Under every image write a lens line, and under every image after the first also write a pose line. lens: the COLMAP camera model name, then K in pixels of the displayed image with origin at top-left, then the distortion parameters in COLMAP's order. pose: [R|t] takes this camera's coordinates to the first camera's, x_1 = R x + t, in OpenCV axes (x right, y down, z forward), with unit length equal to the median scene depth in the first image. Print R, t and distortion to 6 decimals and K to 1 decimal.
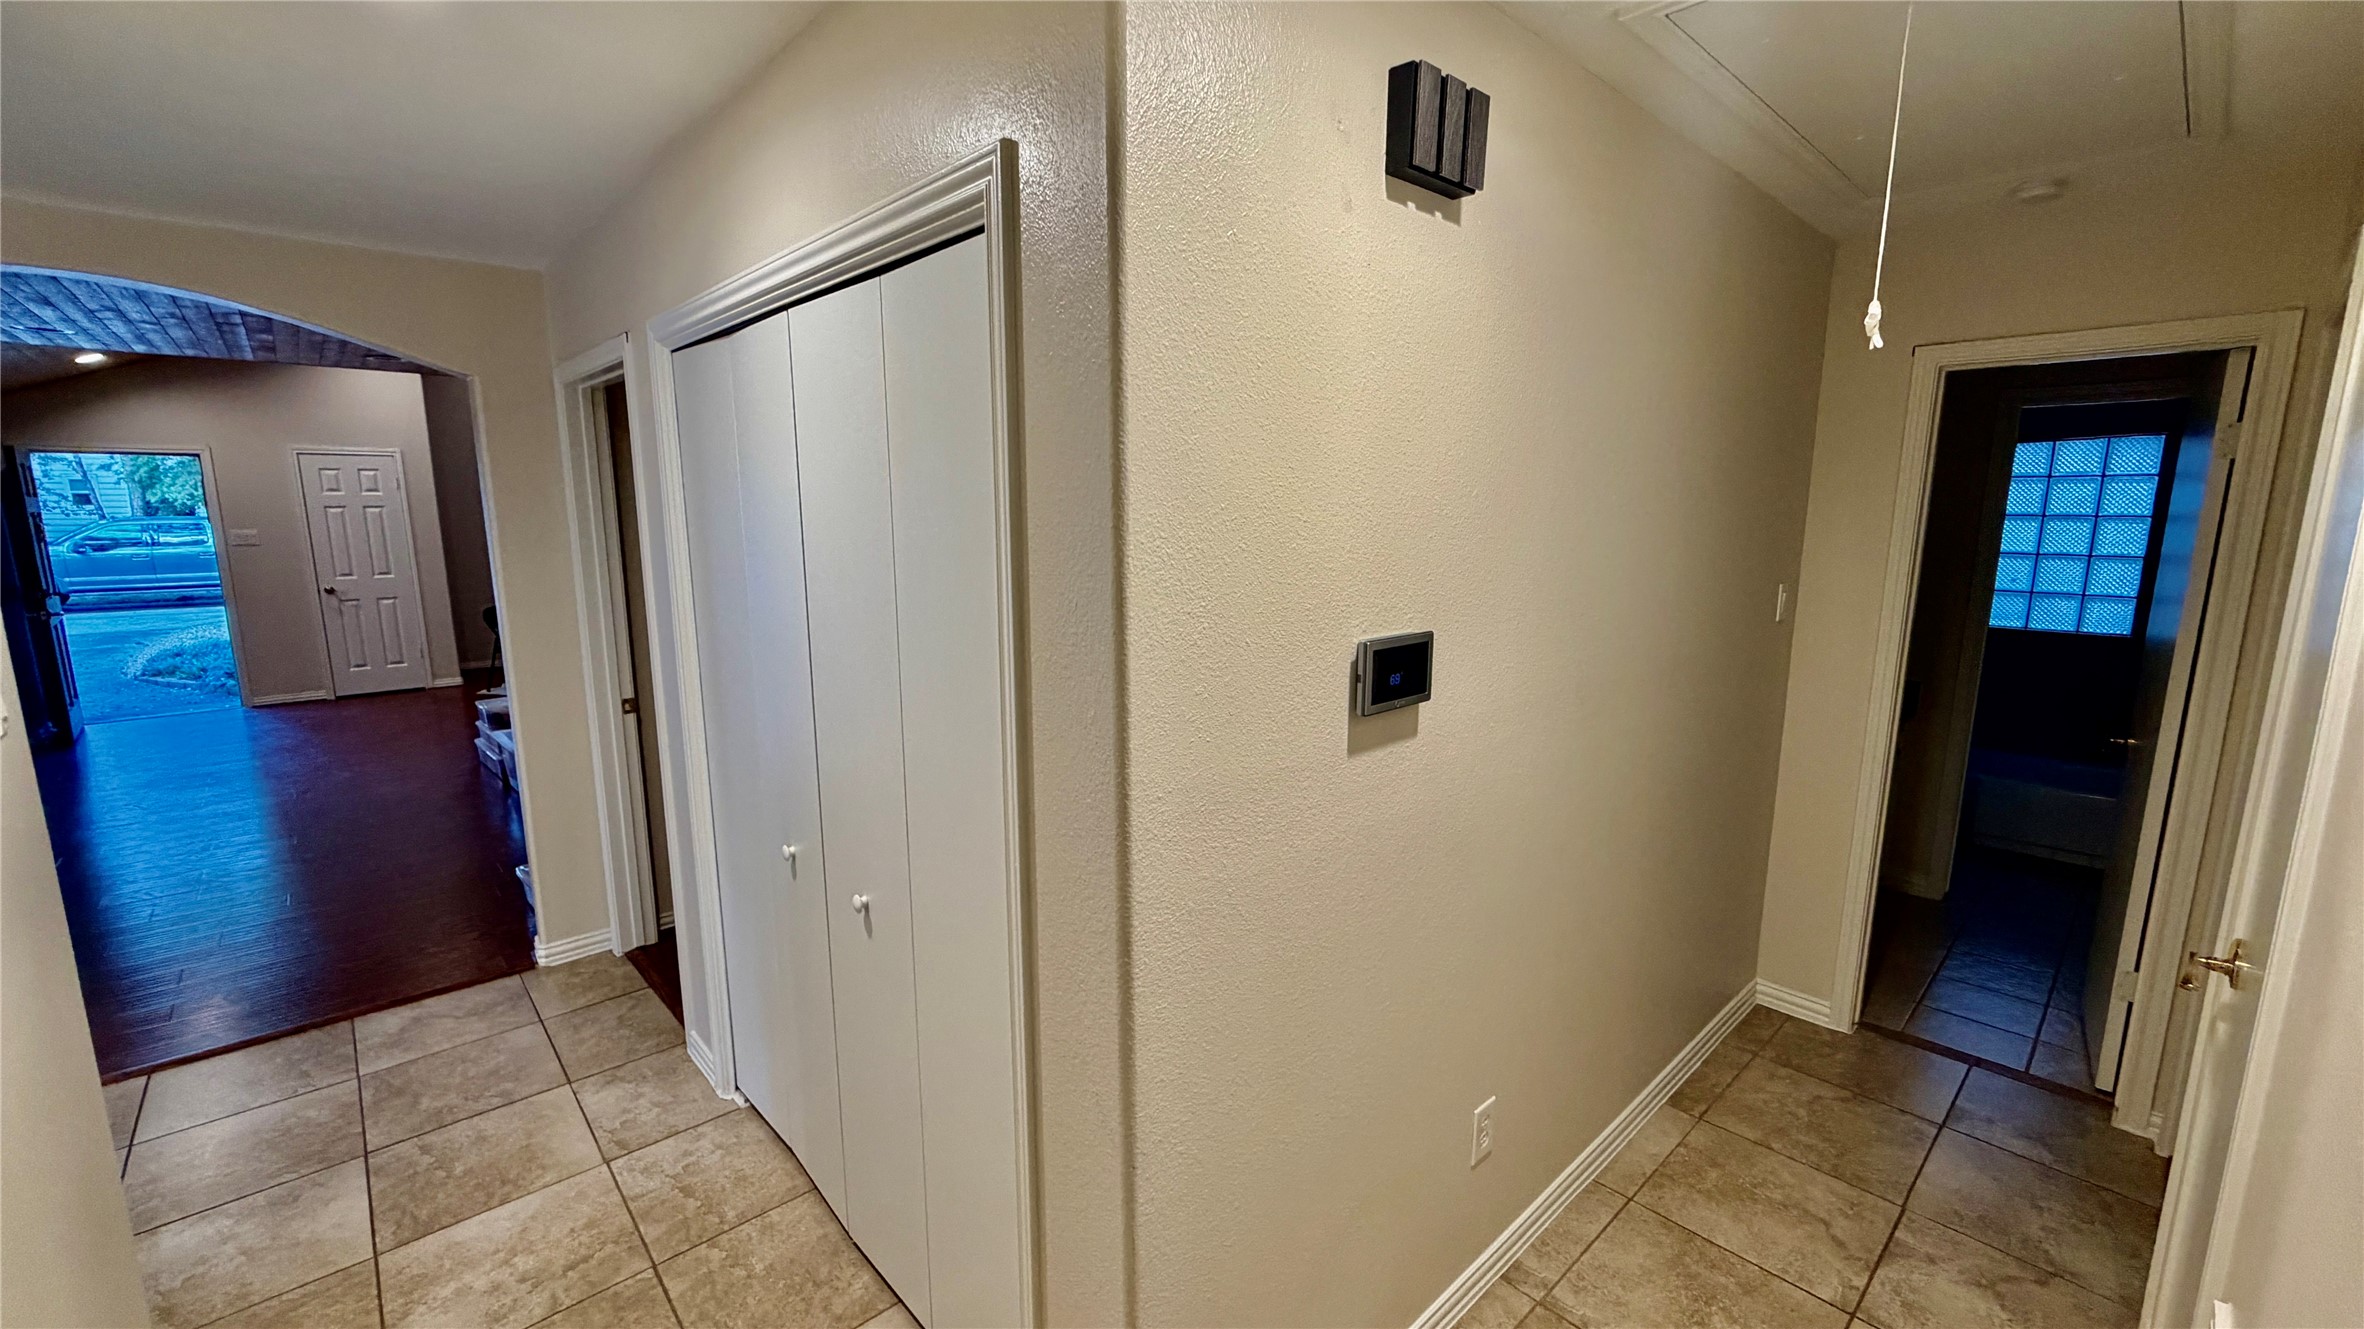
lens RADIAL K [[945.8, 0, 1178.0], [0, 945.8, 669.3], [0, 0, 1]] dist [0.001642, 0.000316]
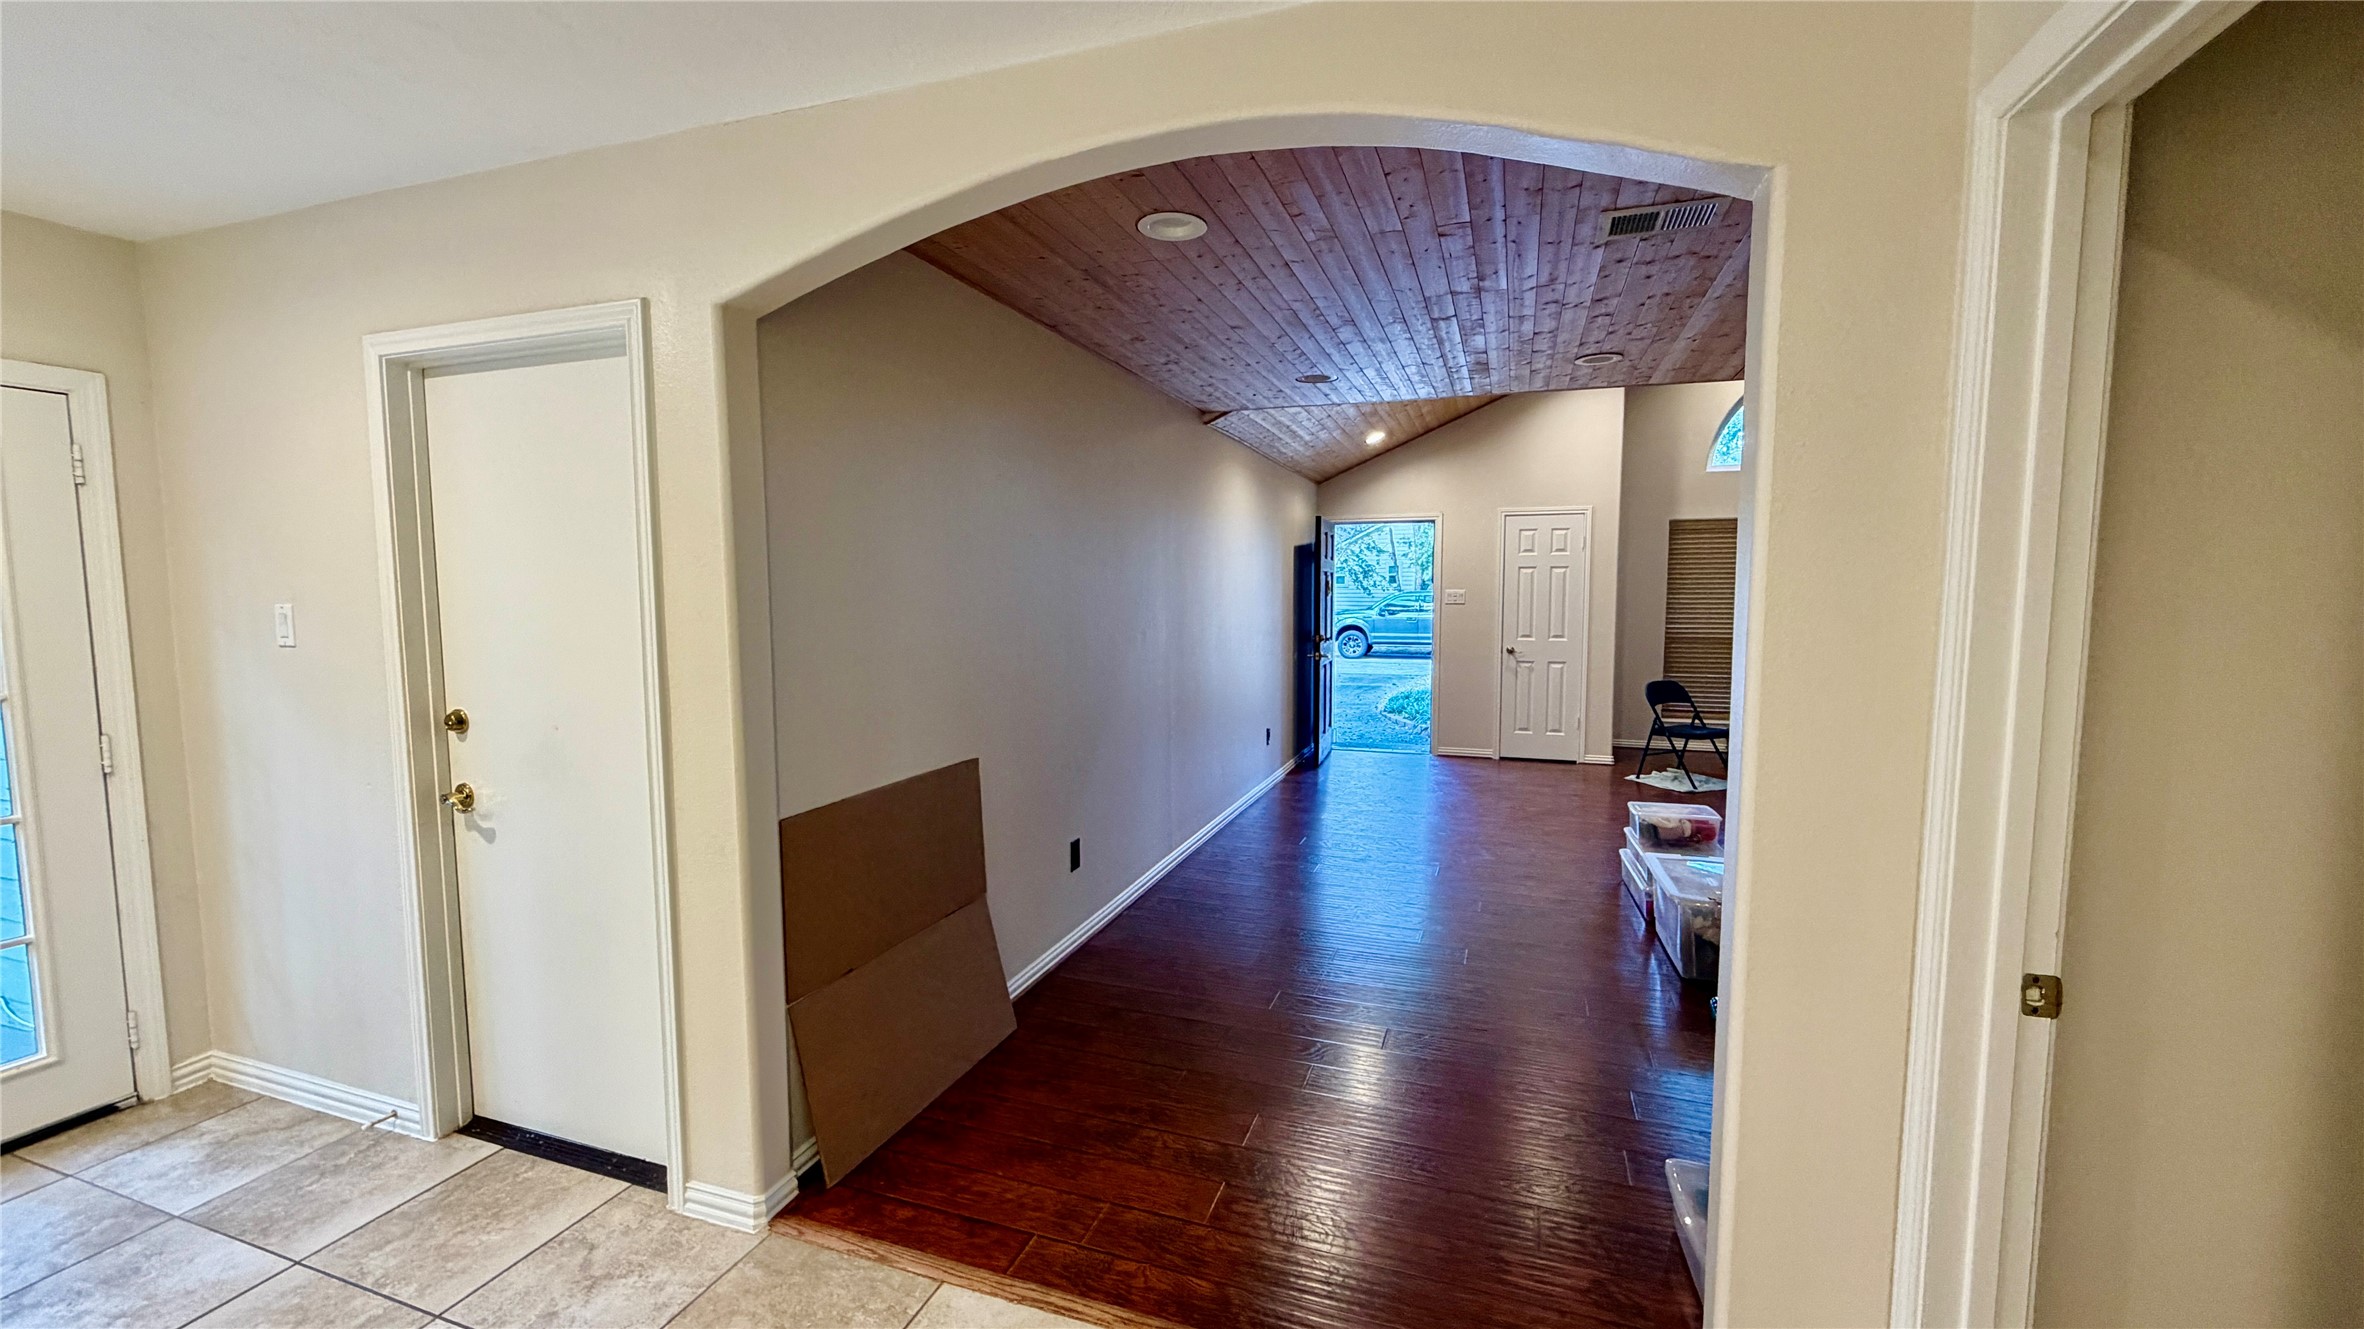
lens RADIAL K [[945.8, 0, 1176.2], [0, 945.8, 664.5], [0, 0, 1]] dist [0.001642, 0.000316]
pose [[0.467640, 0.070144, -0.881131, -0.206981], [-0.149750, 0.988724, -0.000767, -0.017647], [0.871142, 0.132309, 0.472871, 0.255682]]
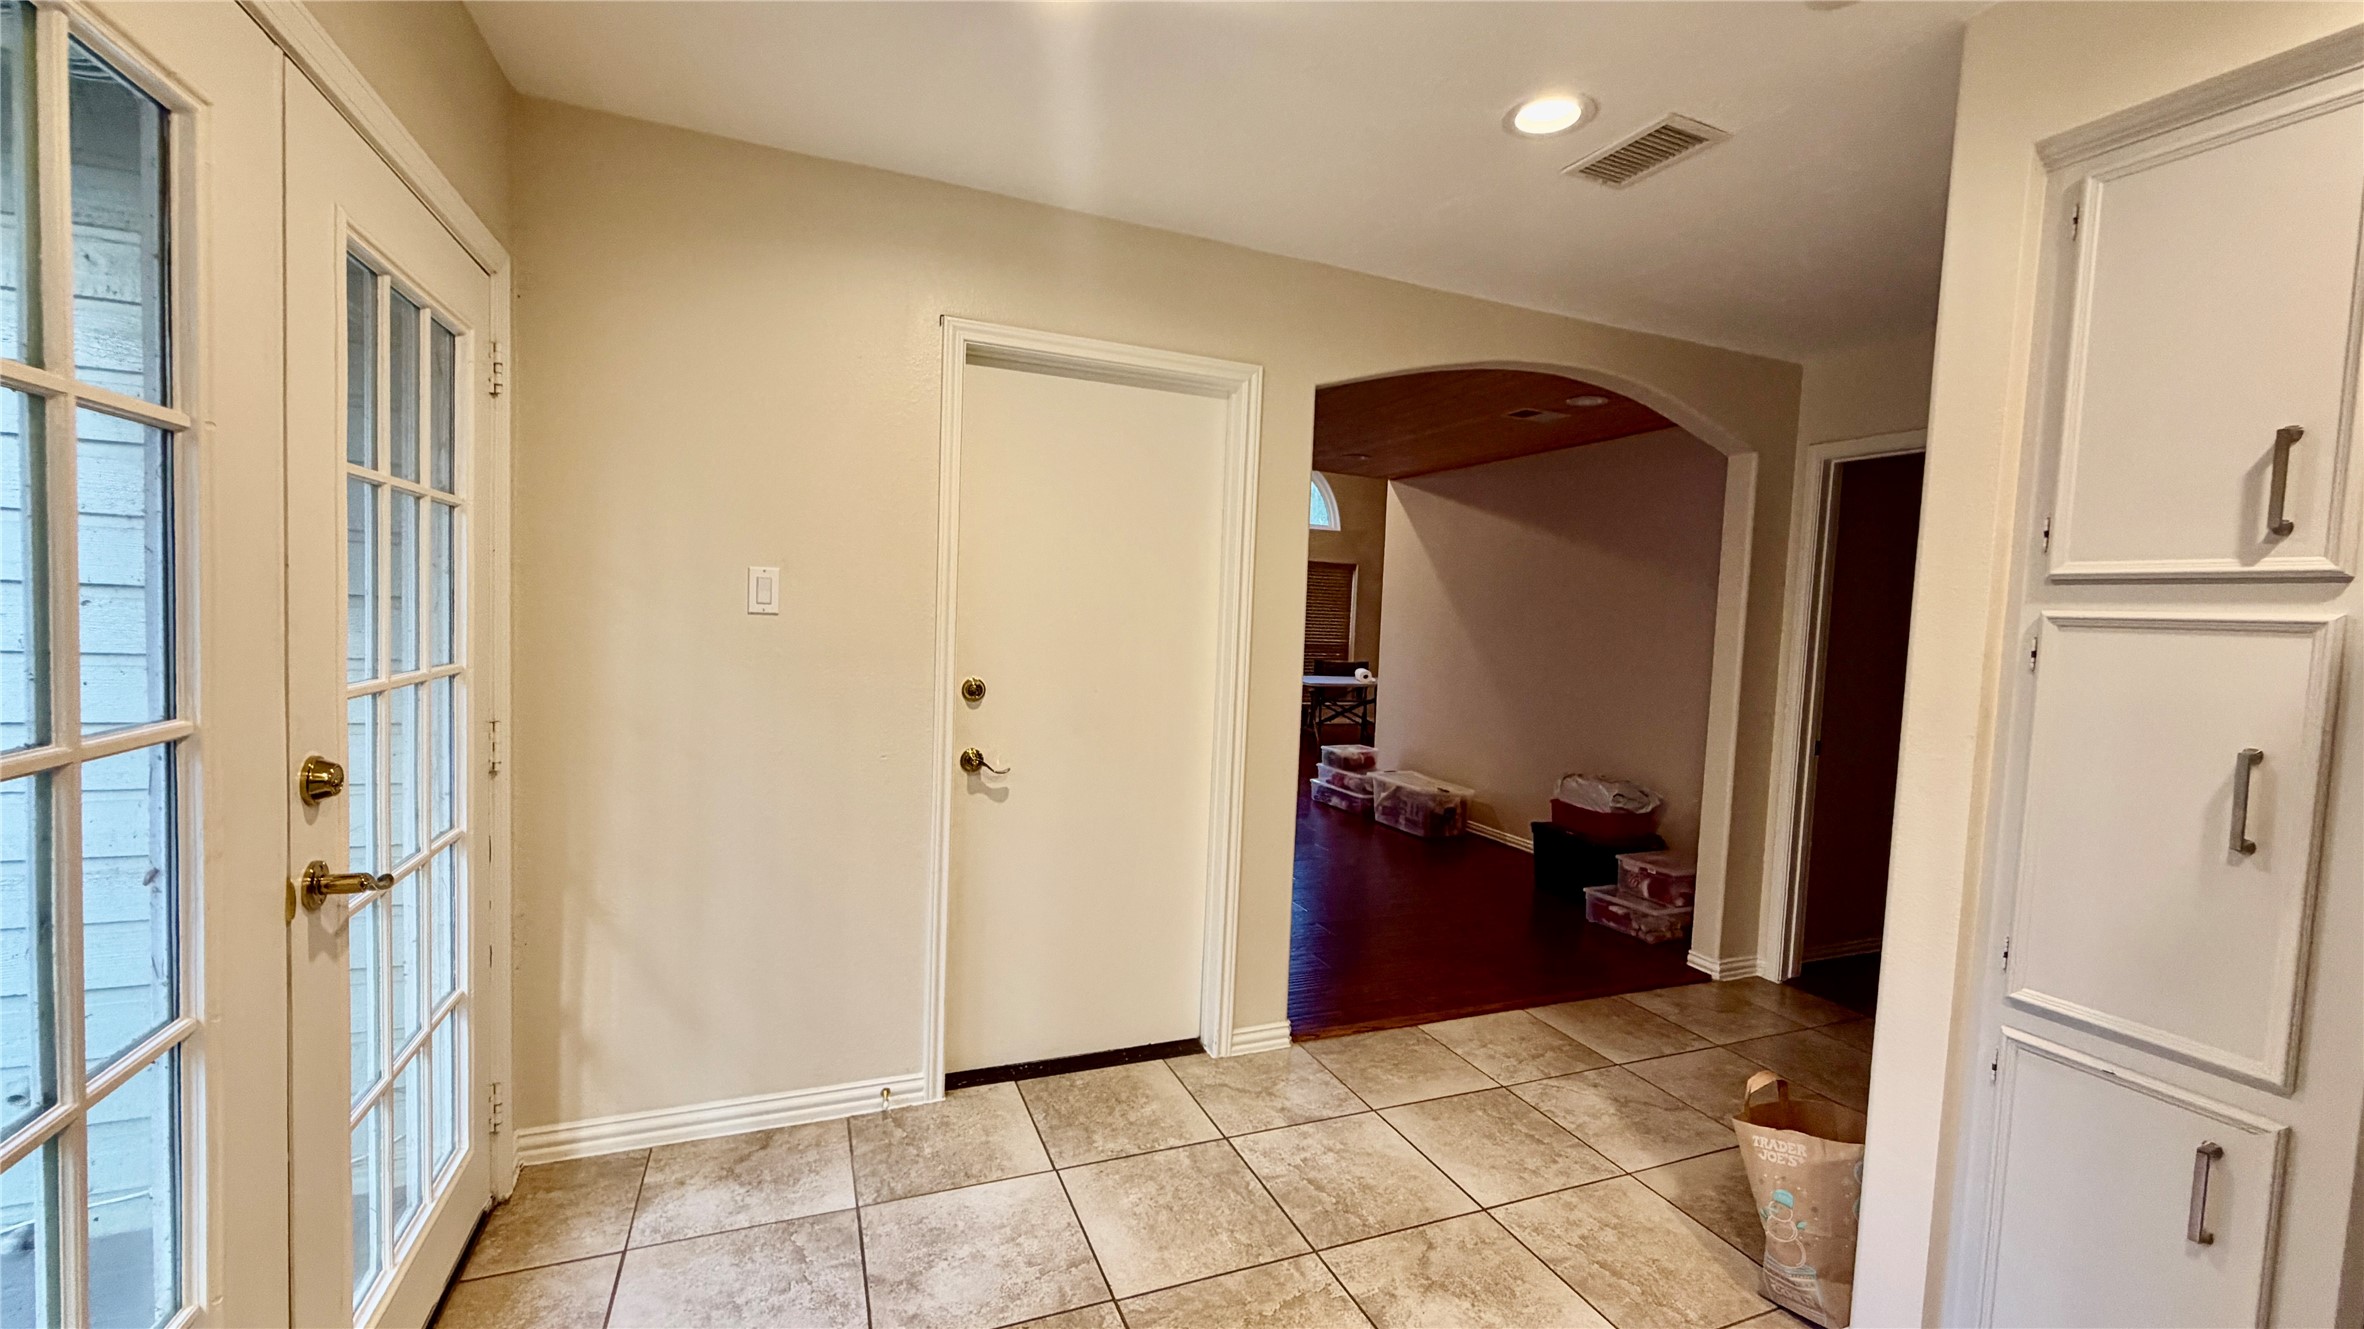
lens RADIAL K [[945.8, 0, 1169.6], [0, 945.8, 665.4], [0, 0, 1]] dist [0.001642, 0.000316]
pose [[0.935893, 0.056431, -0.347735, -0.442379], [-0.098970, 0.989450, -0.105798, 0.066064], [0.338096, 0.133431, 0.931605, -0.132329]]
